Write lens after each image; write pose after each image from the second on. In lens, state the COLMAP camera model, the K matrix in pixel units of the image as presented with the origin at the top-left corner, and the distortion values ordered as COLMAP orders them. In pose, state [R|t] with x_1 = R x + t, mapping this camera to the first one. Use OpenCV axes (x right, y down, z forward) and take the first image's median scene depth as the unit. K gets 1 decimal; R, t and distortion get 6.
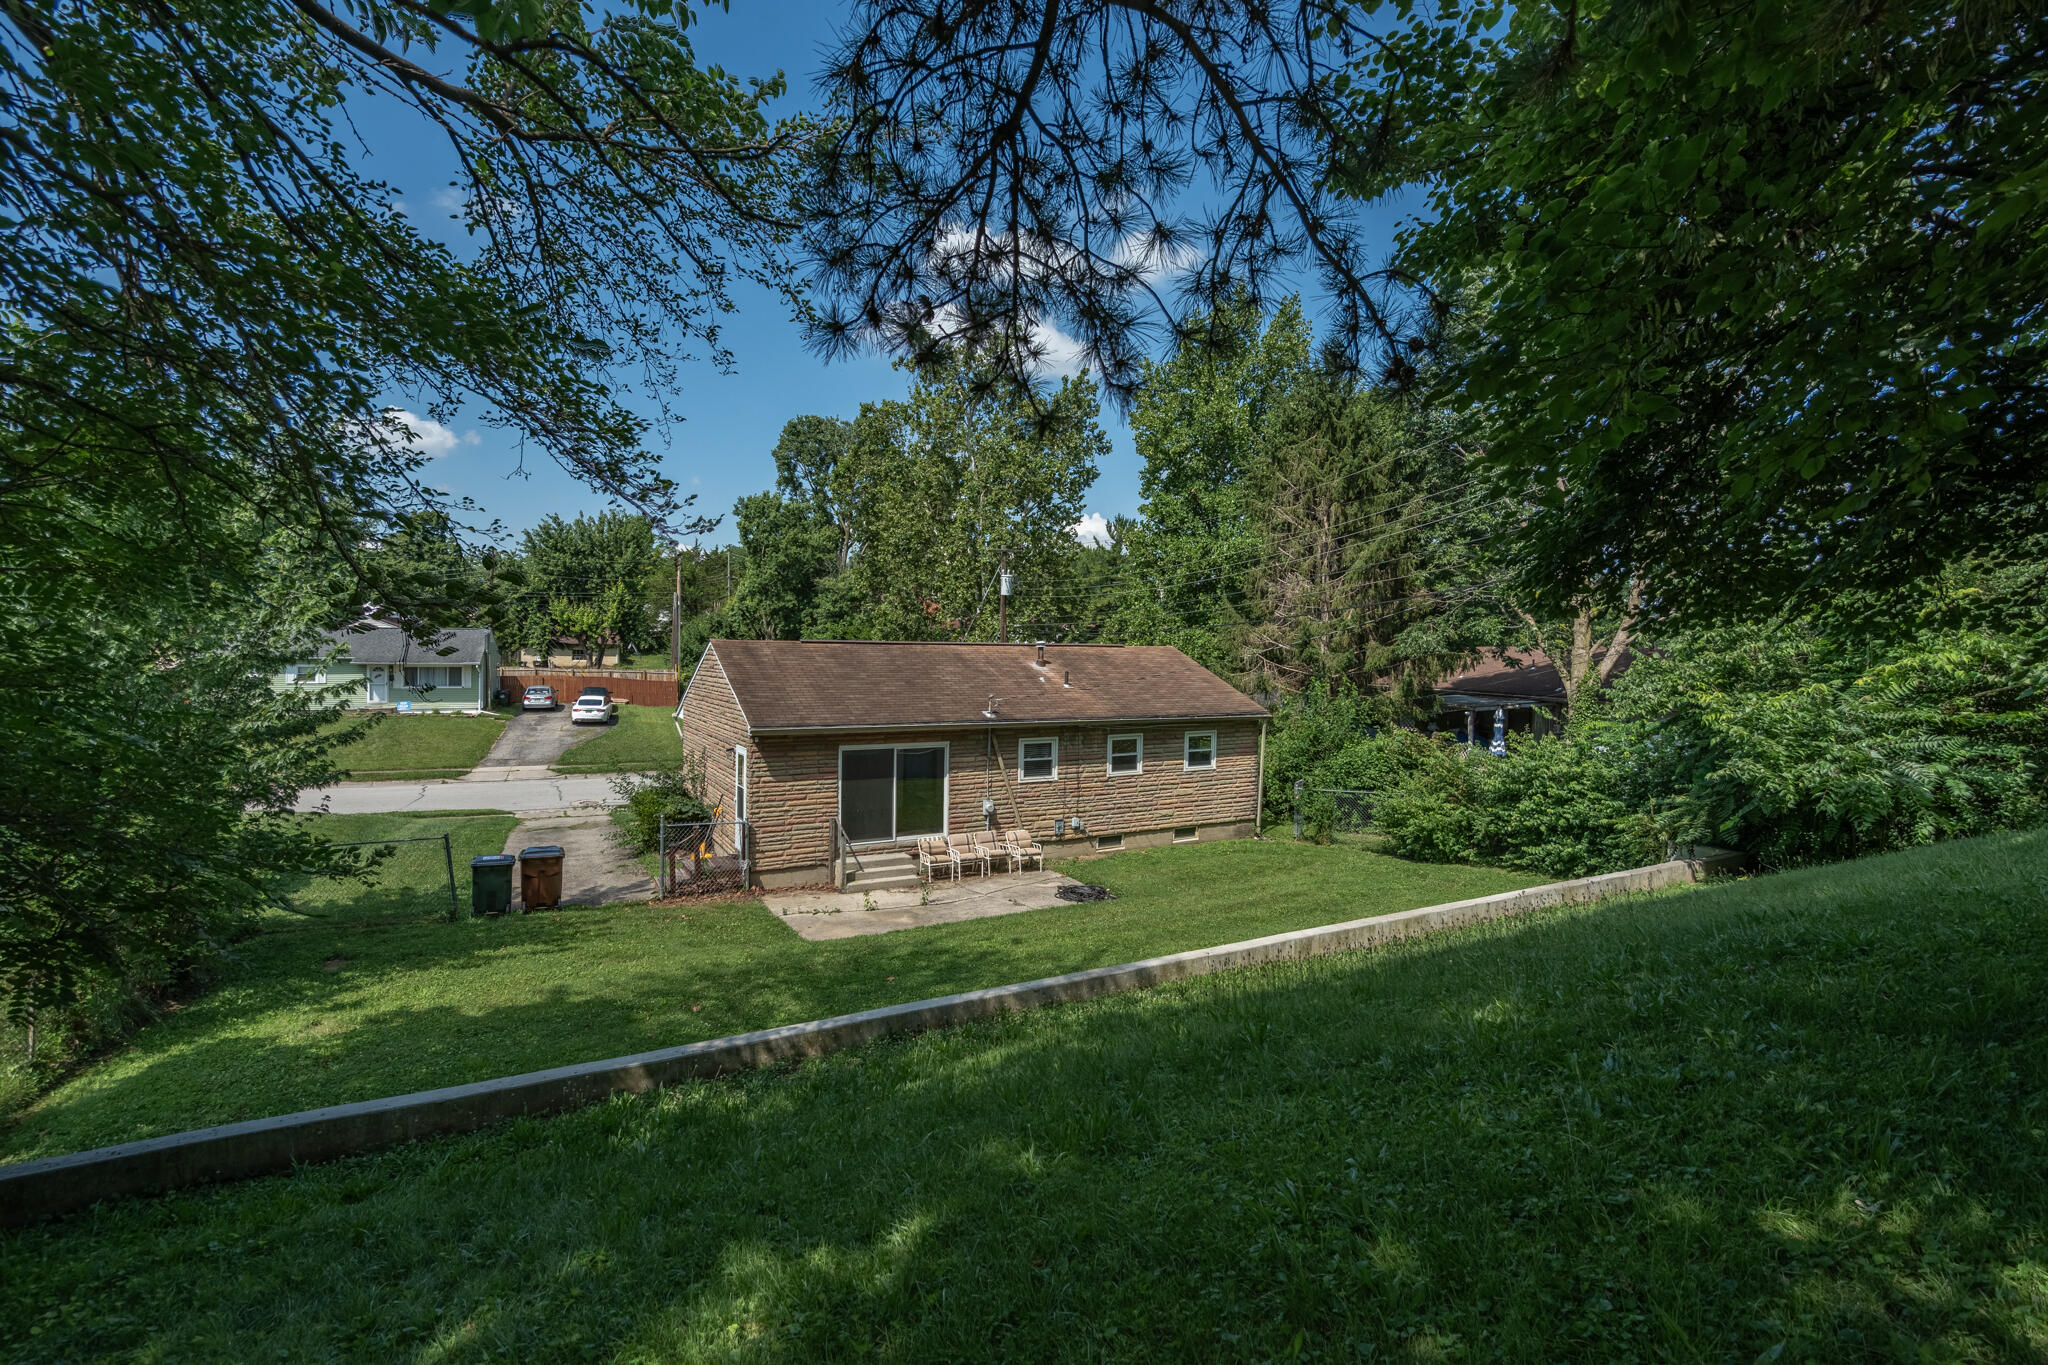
lens RADIAL K [[926.4, 0, 1024.0], [0, 926.4, 682.5], [0, 0, 1]] dist [-0.005307, 0.000428]
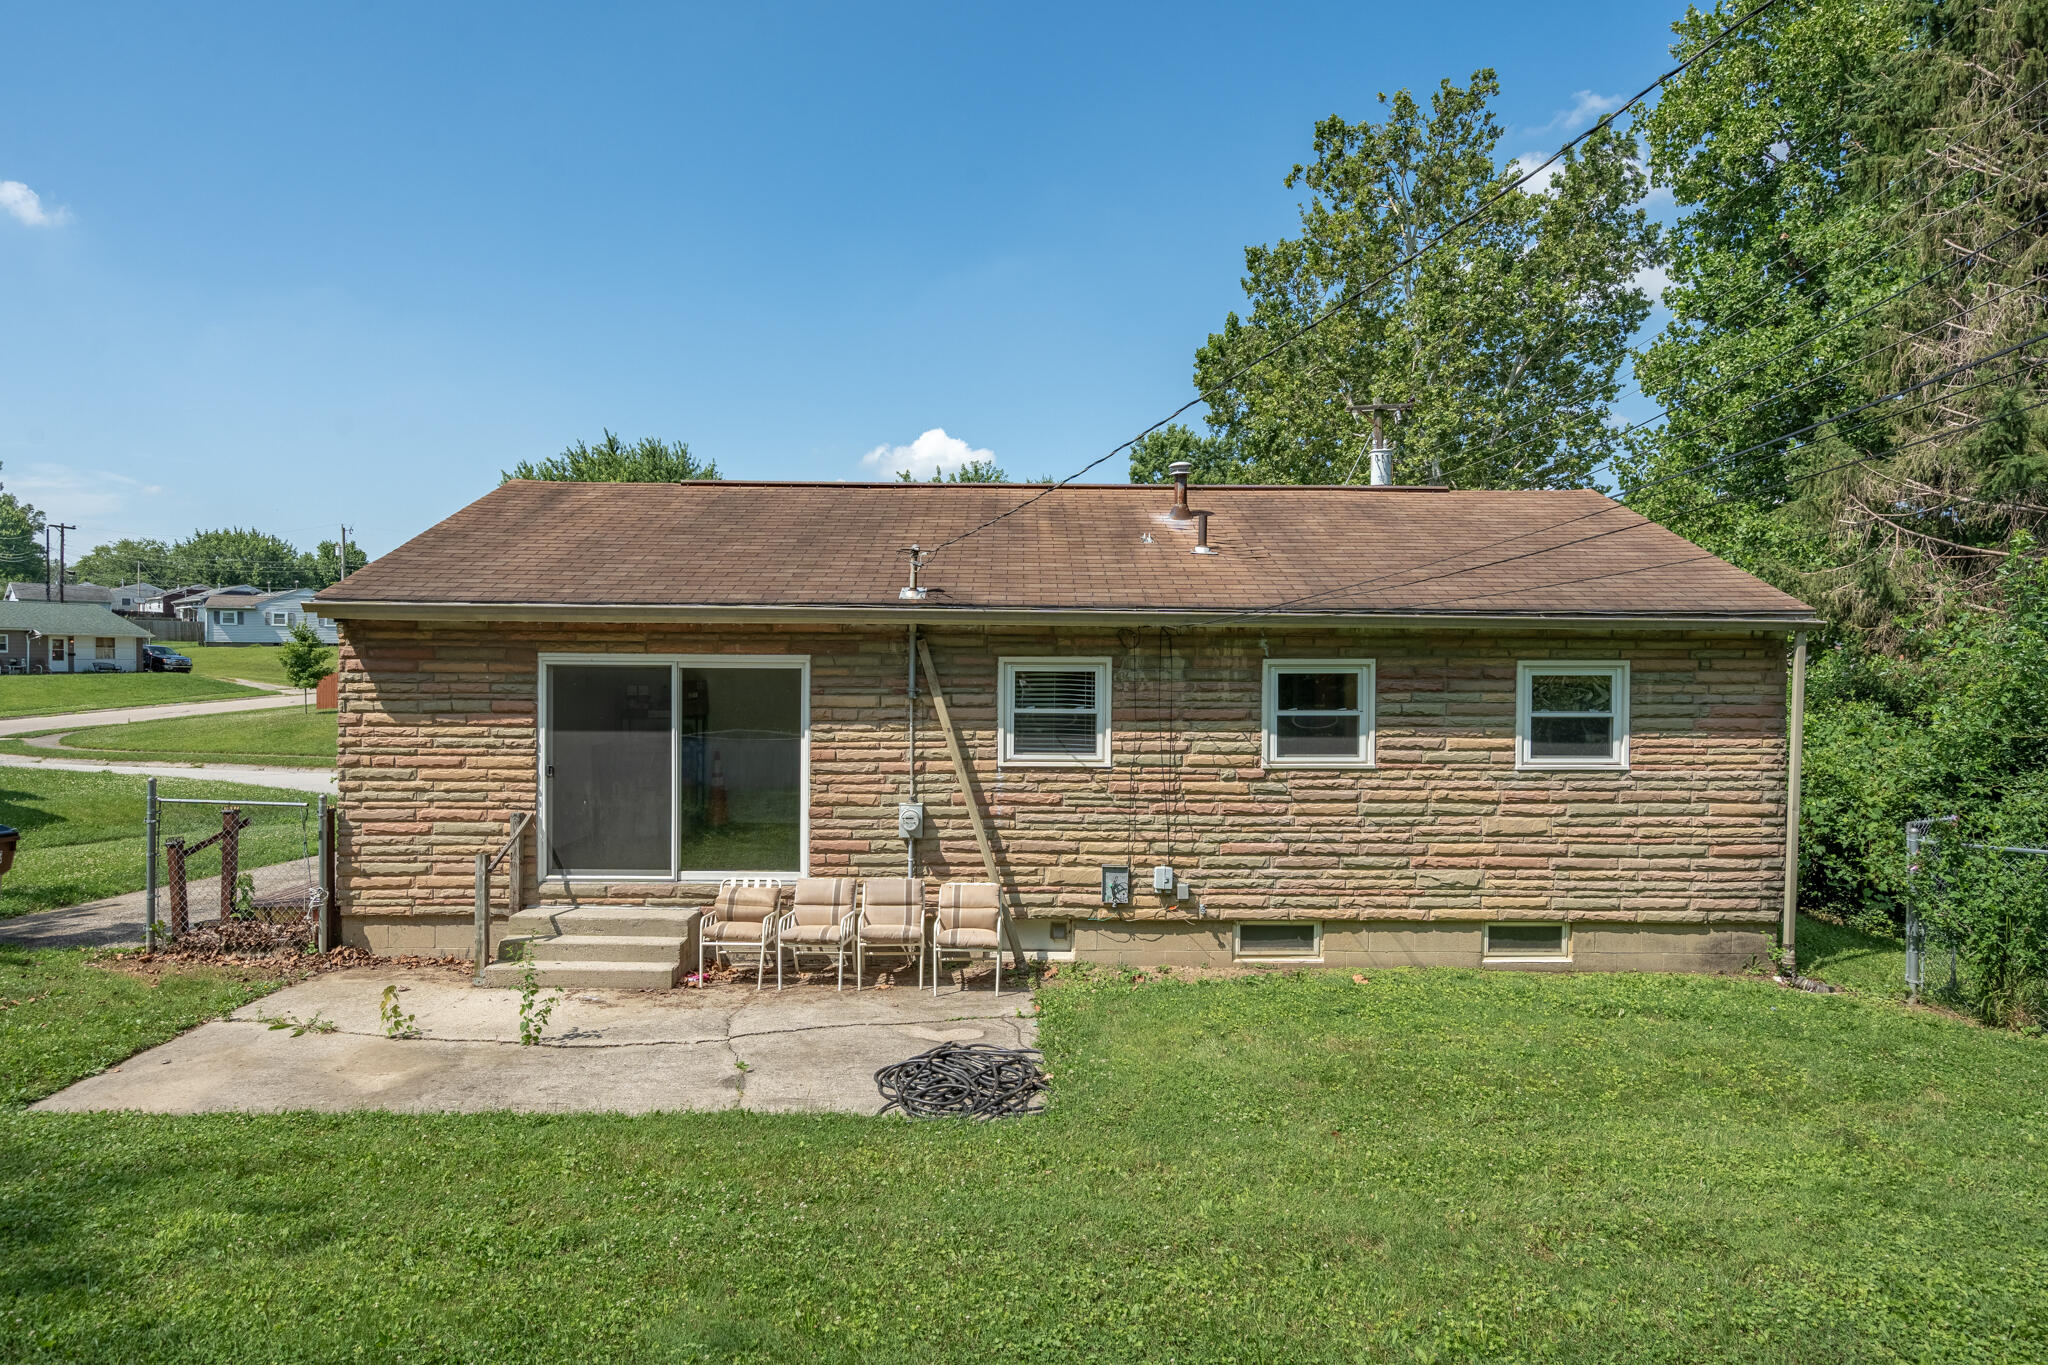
lens RADIAL K [[1158.7, 0, 1020.4], [0, 1158.7, 681.2], [0, 0, 1]] dist [0.008315, 0.000965]
pose [[0.876173, -0.000562, -0.481997, 0.236392], [-0.012781, 0.999621, -0.024399, 0.079946], [0.481828, 0.027539, 0.875833, 0.536457]]
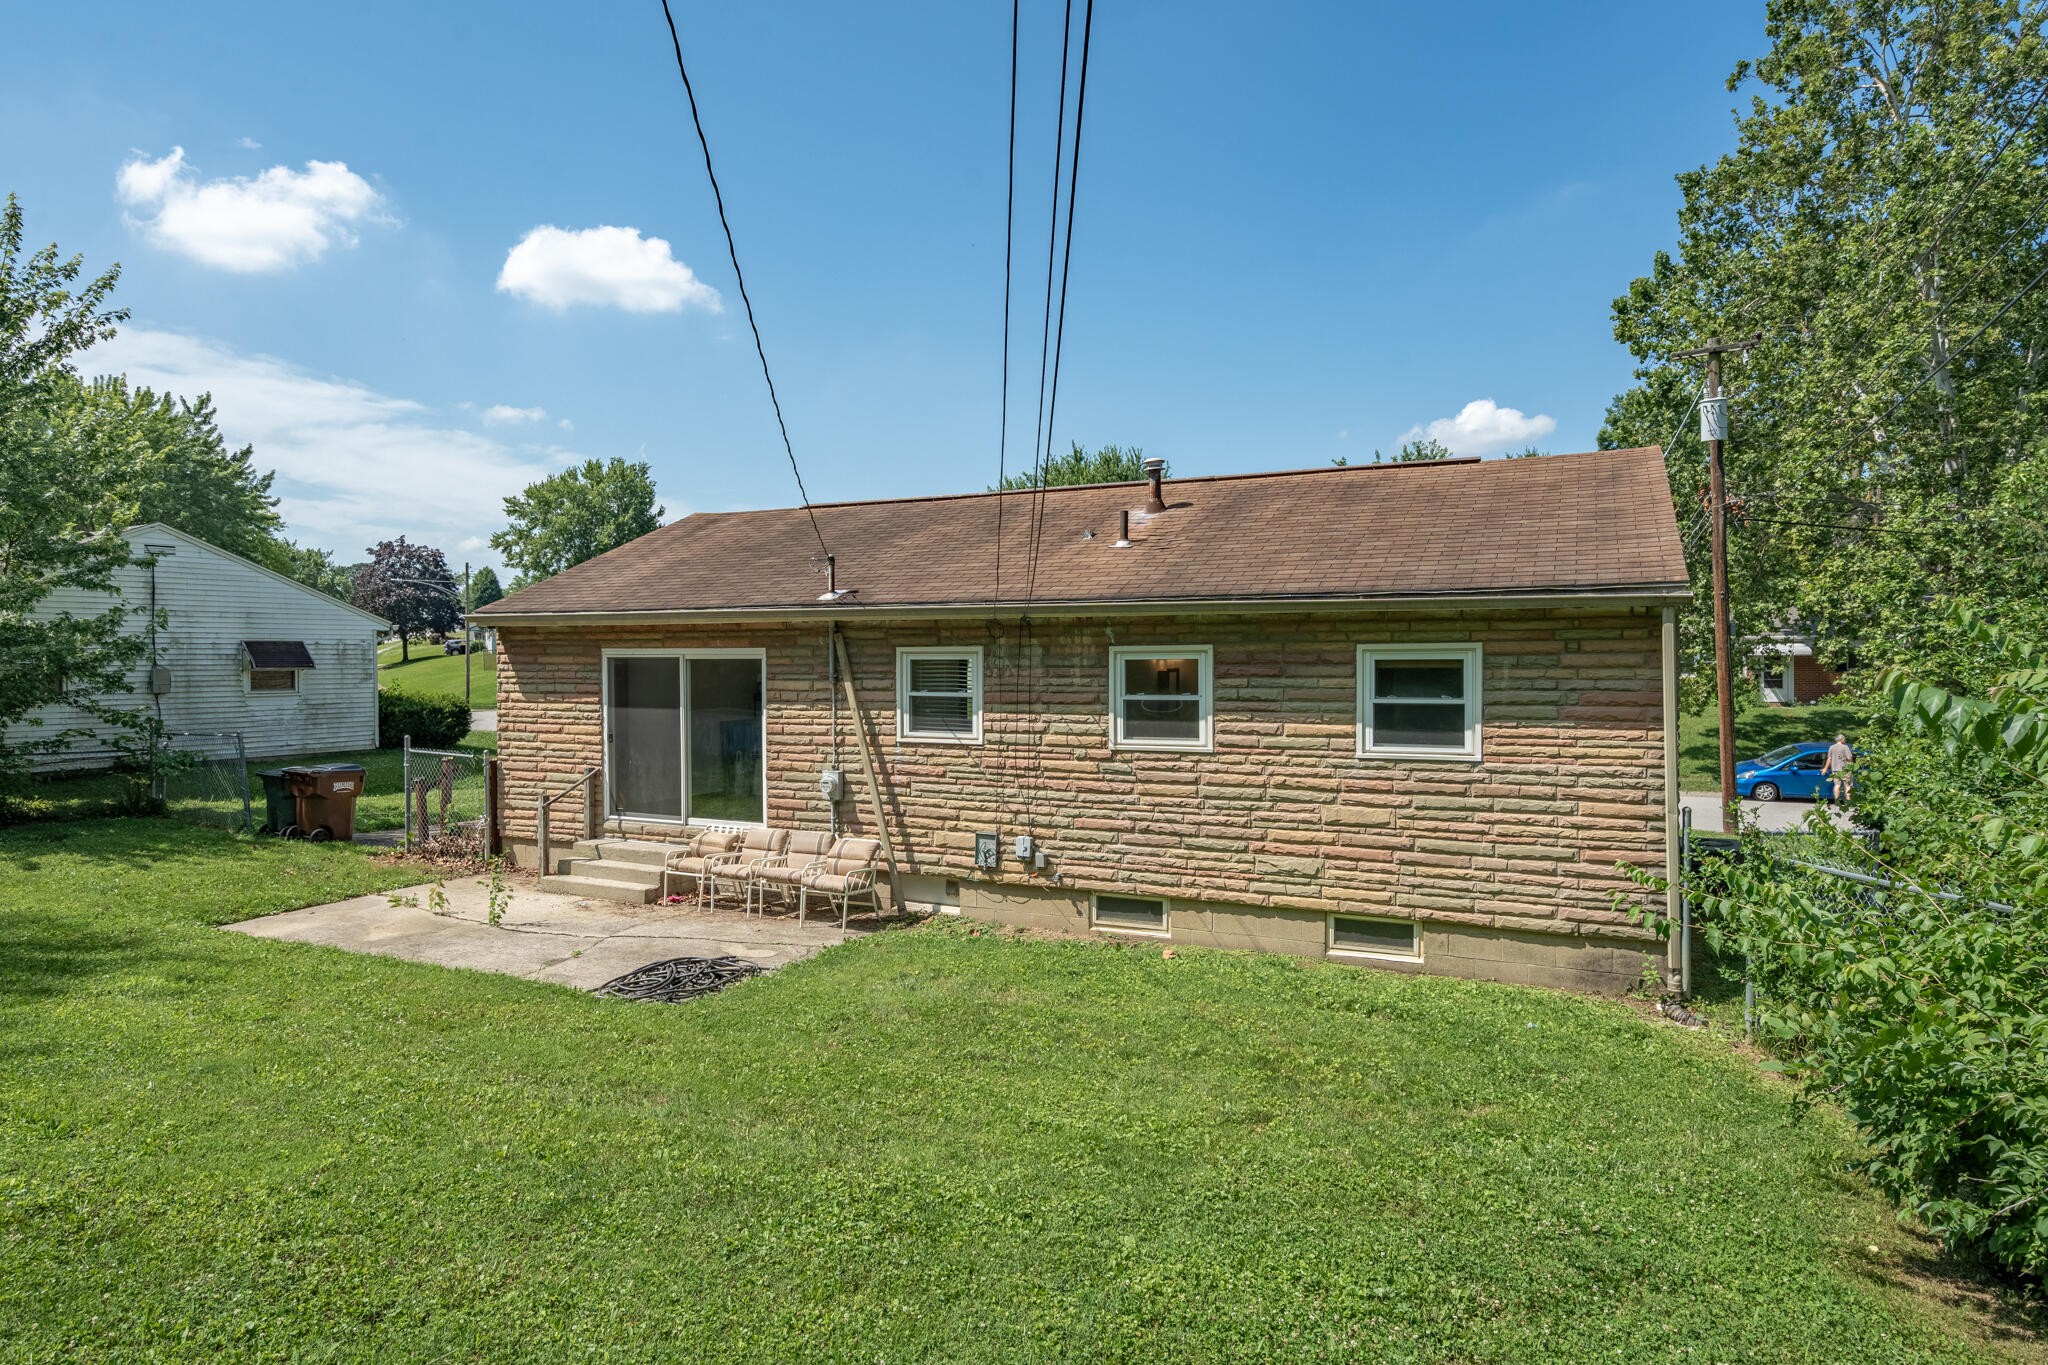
lens RADIAL K [[1157.1, 0, 1026.9], [0, 1157.1, 680.1], [0, 0, 1]] dist [0.007231, -0.002066]
pose [[0.576544, 0.001799, -0.817064, 0.490562], [-0.019982, 0.999730, -0.011899, 0.079368], [0.816821, 0.023186, 0.576424, 0.684462]]
